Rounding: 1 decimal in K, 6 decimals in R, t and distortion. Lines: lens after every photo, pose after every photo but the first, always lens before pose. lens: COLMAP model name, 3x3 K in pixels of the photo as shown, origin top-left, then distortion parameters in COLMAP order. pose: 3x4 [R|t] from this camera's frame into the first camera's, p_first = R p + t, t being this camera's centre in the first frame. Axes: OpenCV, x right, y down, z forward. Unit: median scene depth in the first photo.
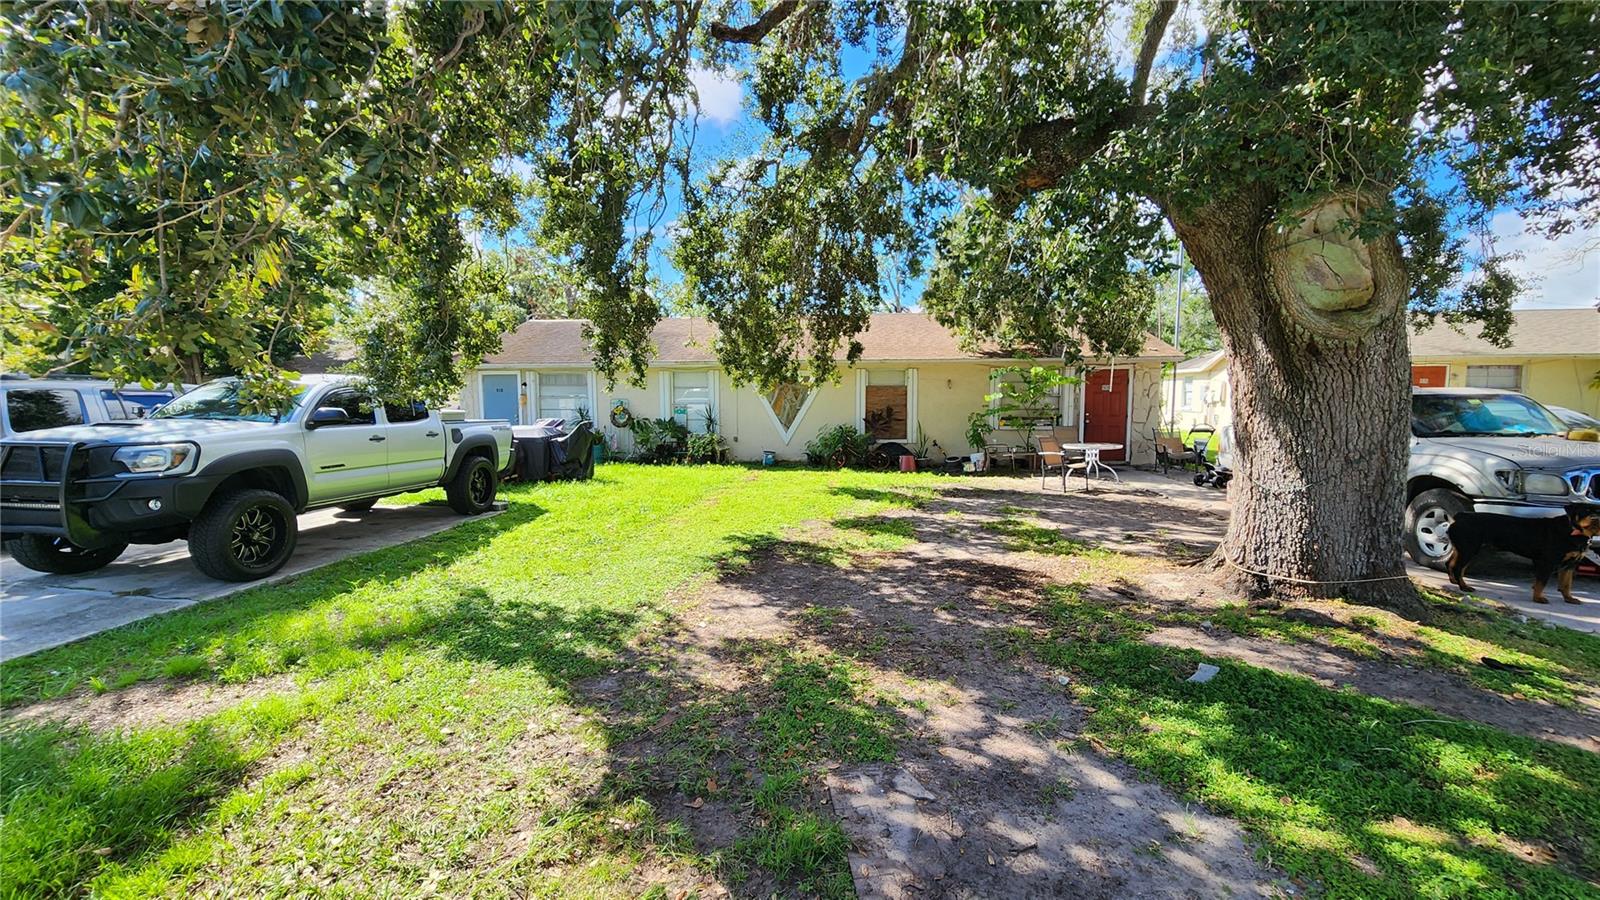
lens RADIAL K [[649.0, 0, 800.0], [0, 649.0, 450.0], [0, 0, 1]] dist [0.000226, 0.000005]
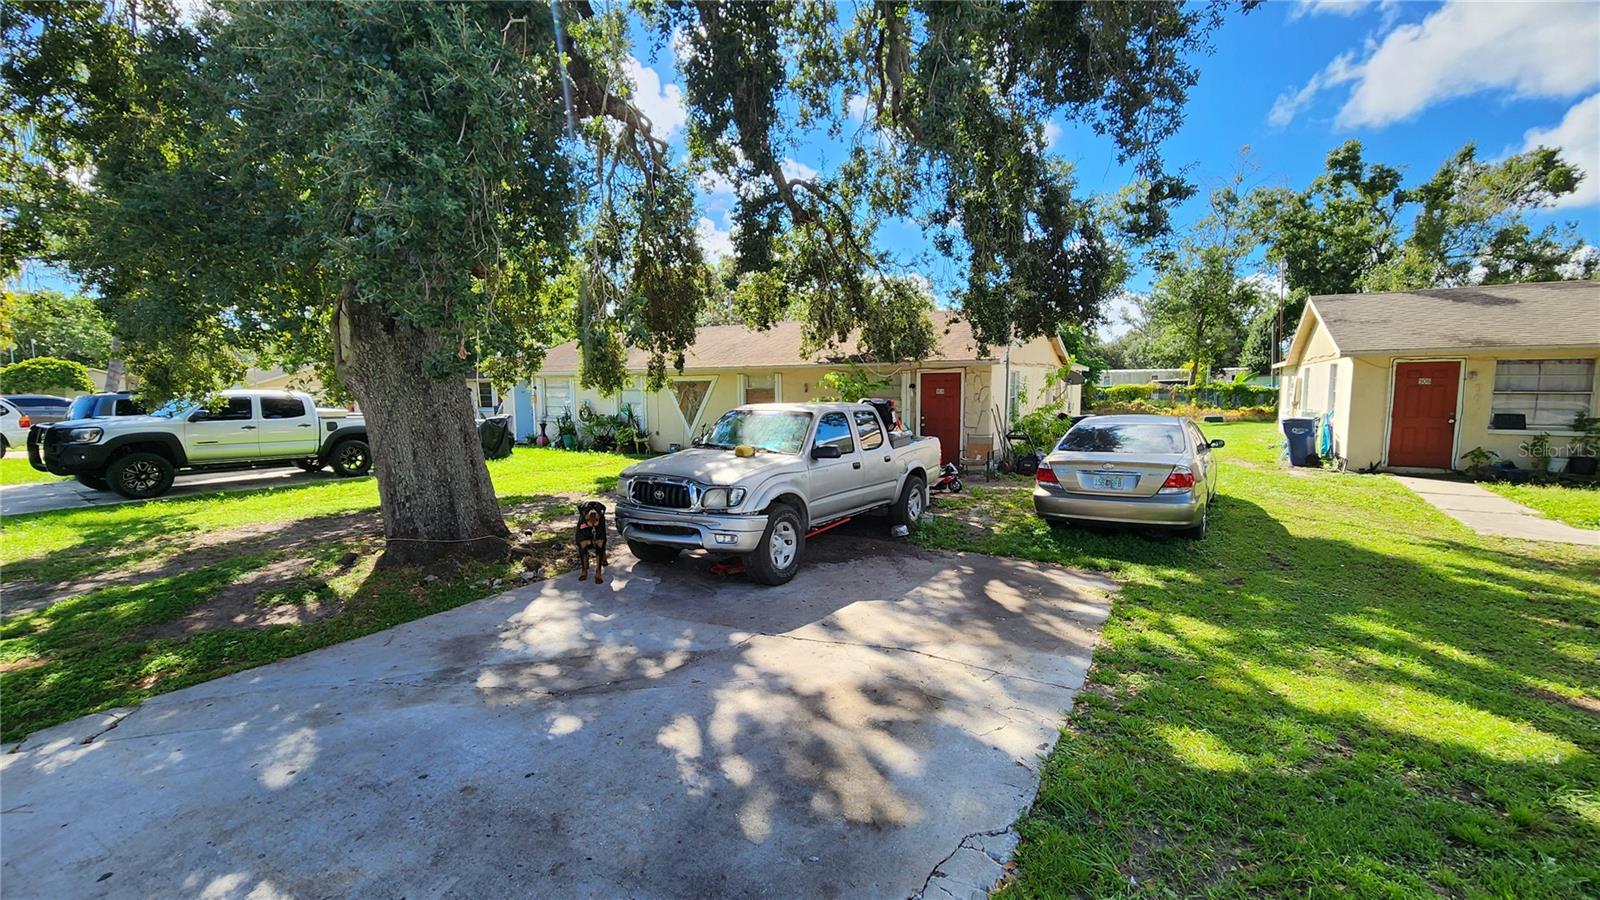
lens RADIAL K [[649.0, 0, 800.0], [0, 649.0, 450.0], [0, 0, 1]] dist [0.000226, 0.000005]
pose [[0.926733, 0.034664, -0.374117, 0.649001], [-0.030540, 0.999390, 0.016948, -0.015238], [0.374476, -0.004281, 0.927227, -0.019901]]
